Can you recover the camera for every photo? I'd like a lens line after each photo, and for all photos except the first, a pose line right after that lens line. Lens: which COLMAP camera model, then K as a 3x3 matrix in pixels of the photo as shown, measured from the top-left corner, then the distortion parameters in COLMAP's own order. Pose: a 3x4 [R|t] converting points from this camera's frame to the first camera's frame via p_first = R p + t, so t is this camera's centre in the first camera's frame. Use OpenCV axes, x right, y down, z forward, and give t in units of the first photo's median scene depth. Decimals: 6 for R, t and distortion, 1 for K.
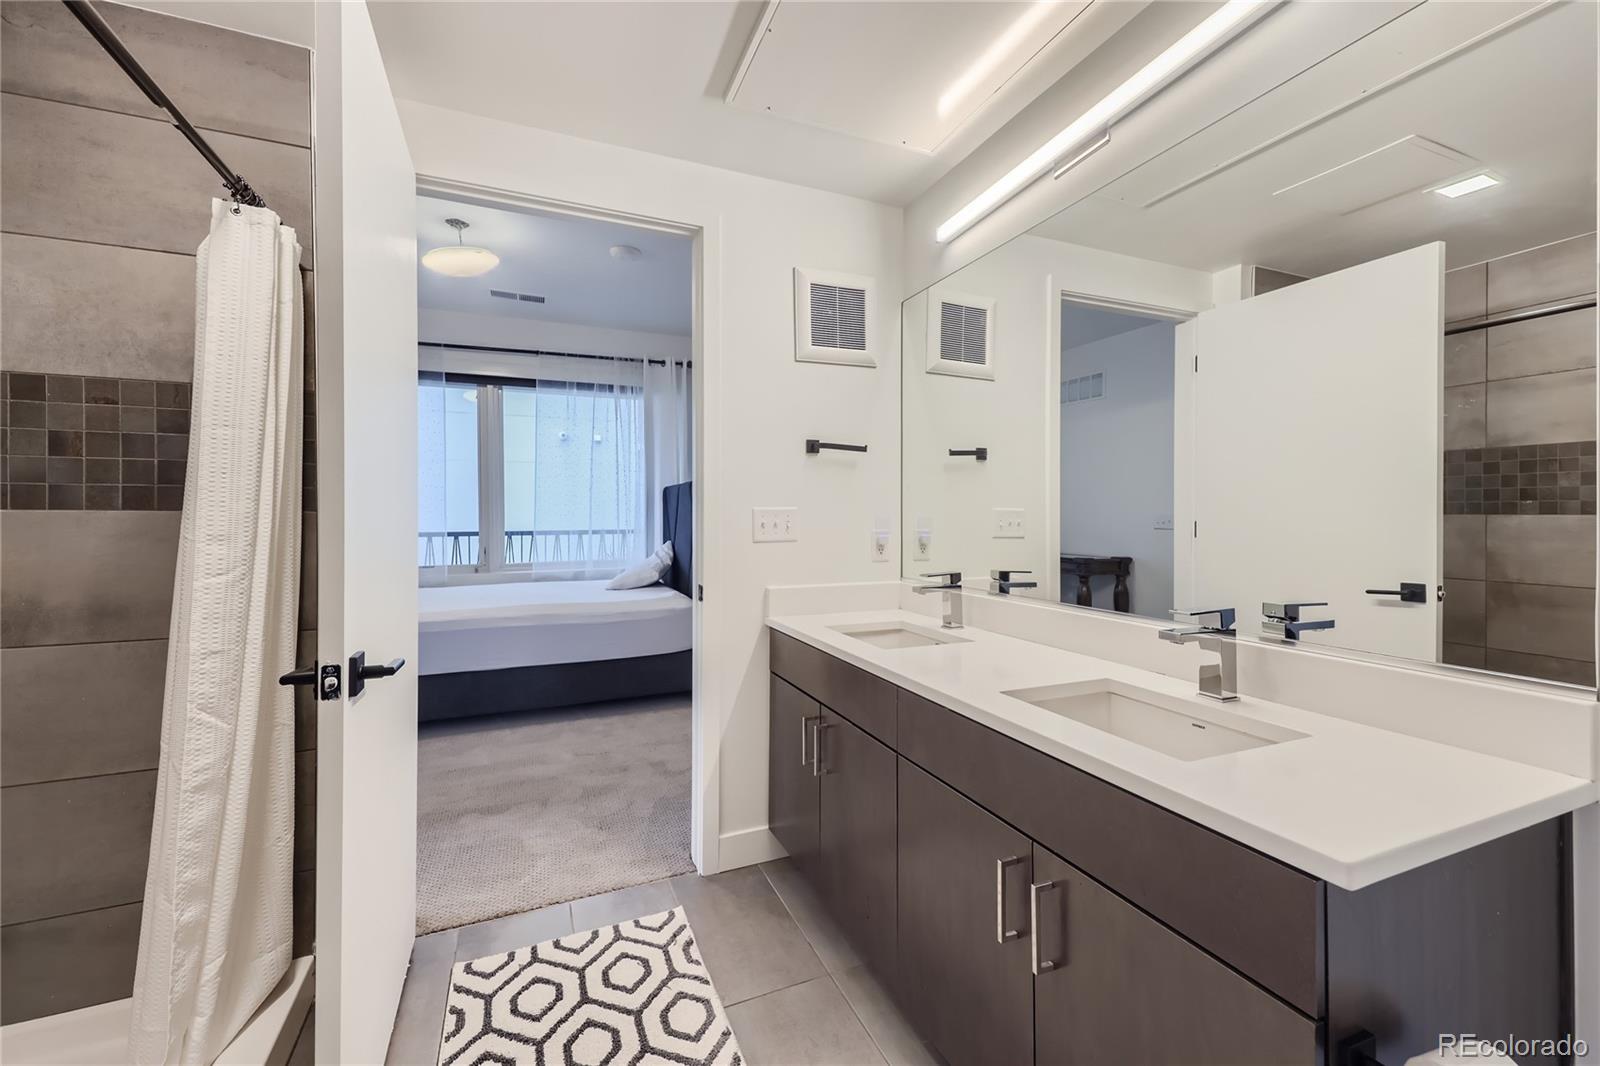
lens RADIAL K [[635.6, 0, 813.4], [0, 635.6, 512.8], [0, 0, 1]] dist [0.015599, -0.004424]
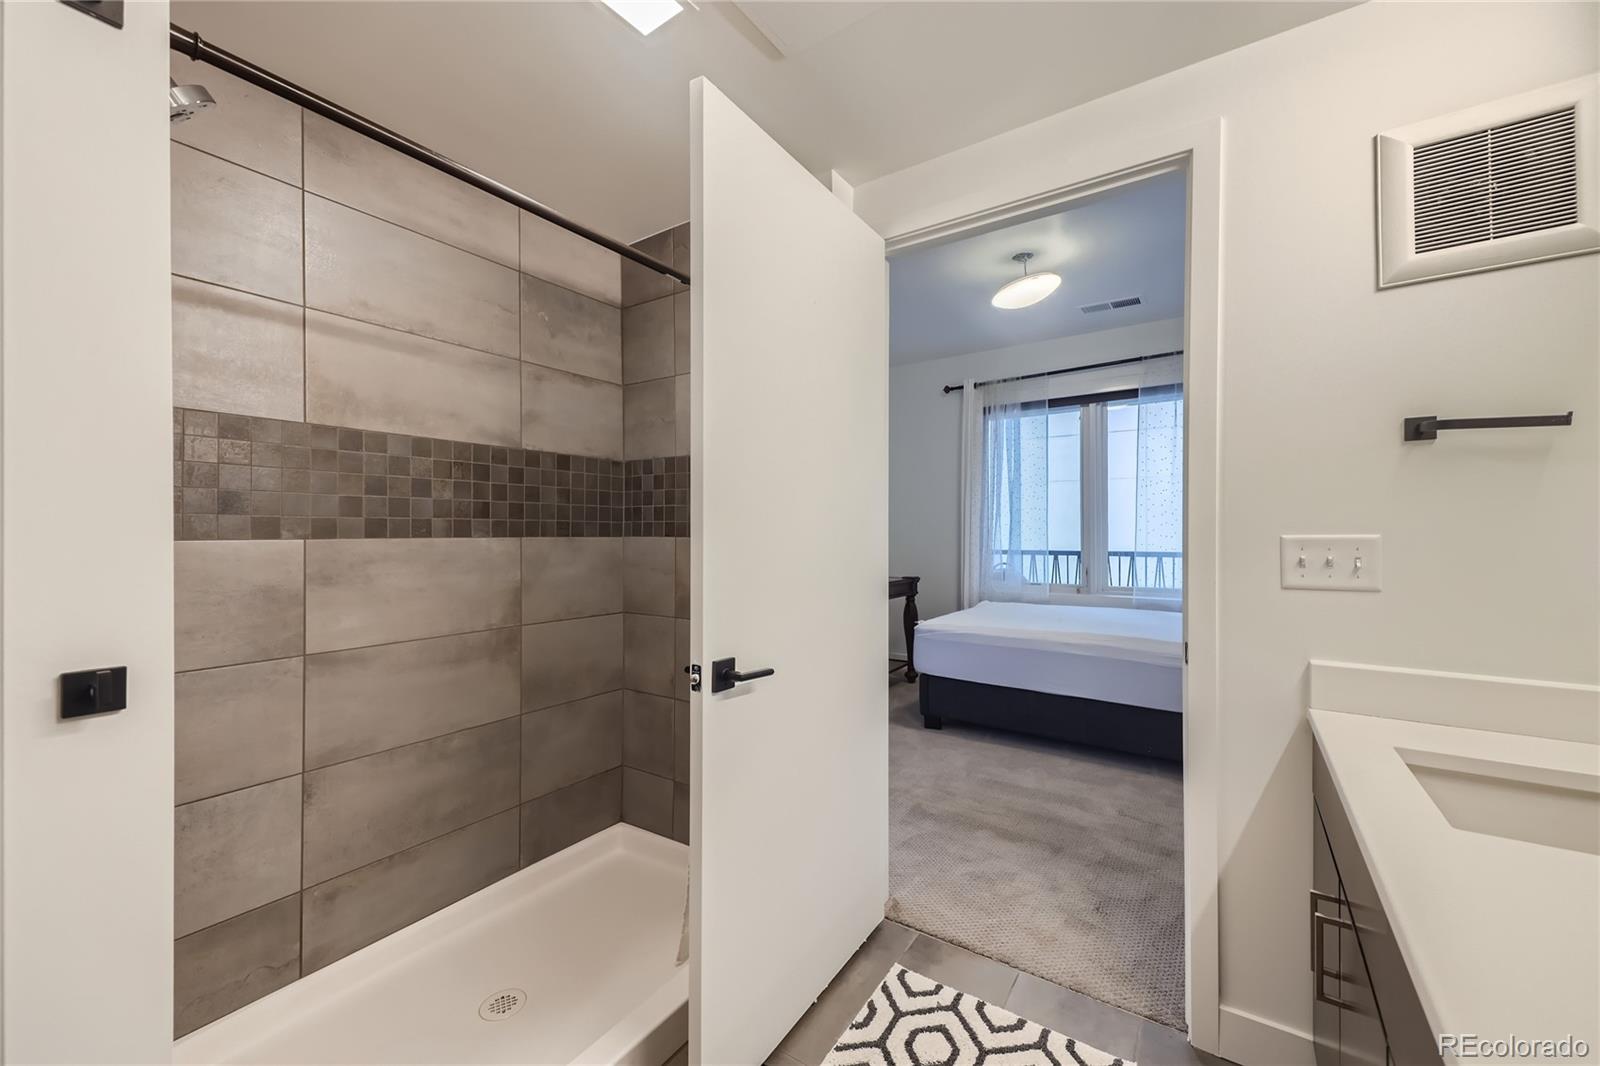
lens RADIAL K [[635.6, 0, 796.4], [0, 635.6, 523.1], [0, 0, 1]] dist [0.015599, -0.004424]
pose [[0.530935, -0.009637, -0.847358, 0.174673], [0.002220, 0.999948, -0.009981, -0.013221], [0.847410, 0.003418, 0.530929, 0.192768]]
